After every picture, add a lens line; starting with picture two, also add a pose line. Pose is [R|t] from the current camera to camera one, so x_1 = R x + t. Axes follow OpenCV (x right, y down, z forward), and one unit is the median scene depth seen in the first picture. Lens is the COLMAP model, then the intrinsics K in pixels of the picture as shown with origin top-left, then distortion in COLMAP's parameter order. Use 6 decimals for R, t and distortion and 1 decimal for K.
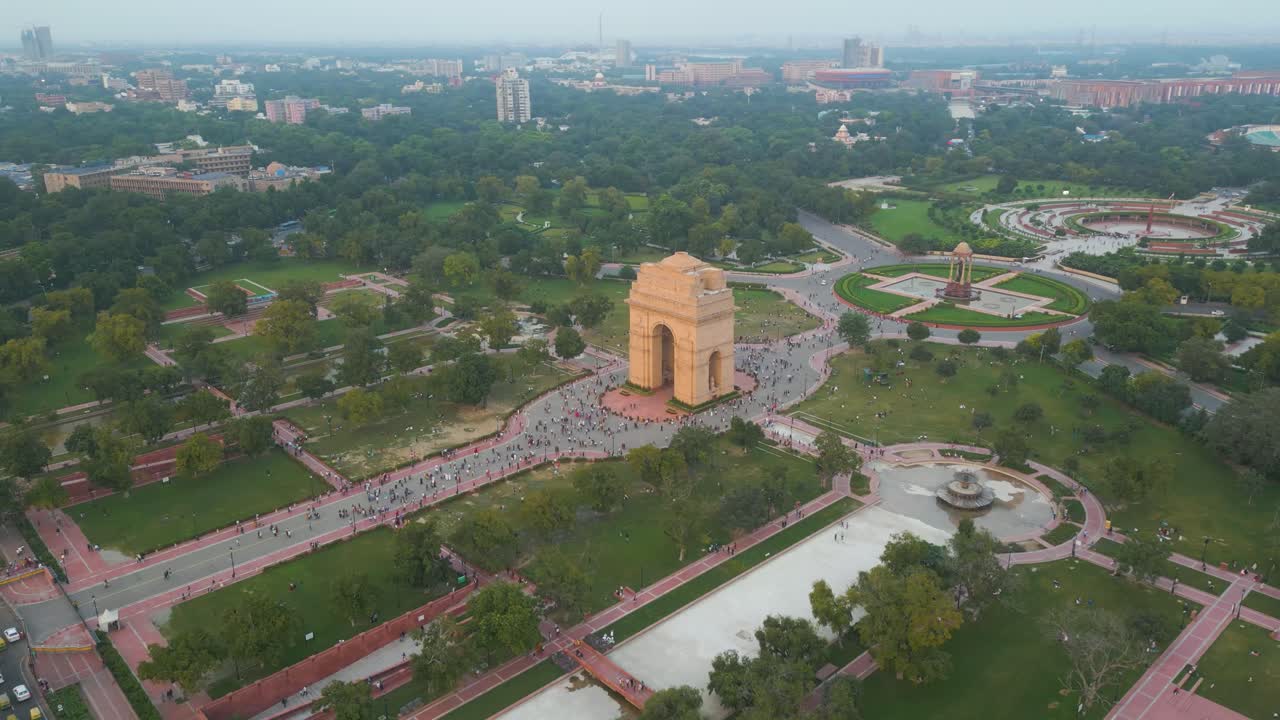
lens RADIAL K [[943.1, 0, 639.1], [0, 943.1, 360.4], [0, 0, 1]] dist [0.003197, 0.000254]
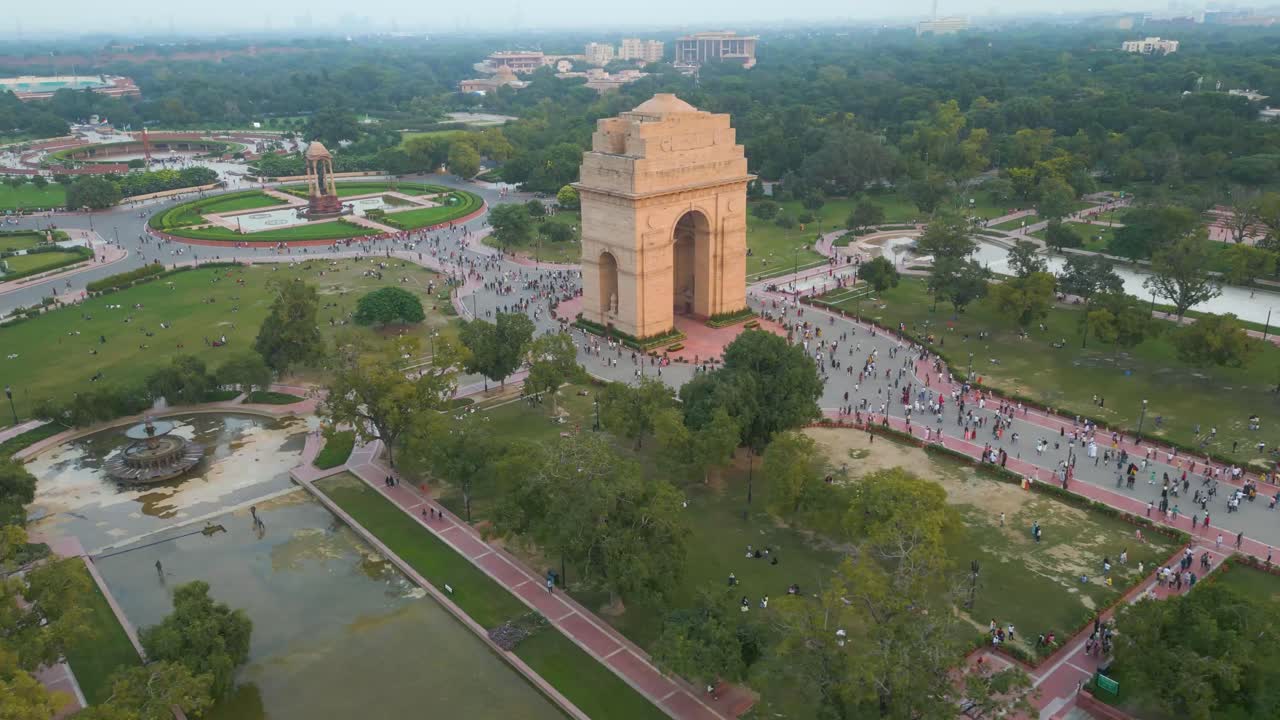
lens RADIAL K [[943.1, 0, 639.1], [0, 943.1, 359.4], [0, 0, 1]] dist [0.003197, 0.000254]
pose [[0.045202, -0.329873, 0.942943, -0.647766], [0.346762, 0.890398, 0.294868, -0.157938], [-0.936863, 0.313648, 0.154635, 1.040304]]
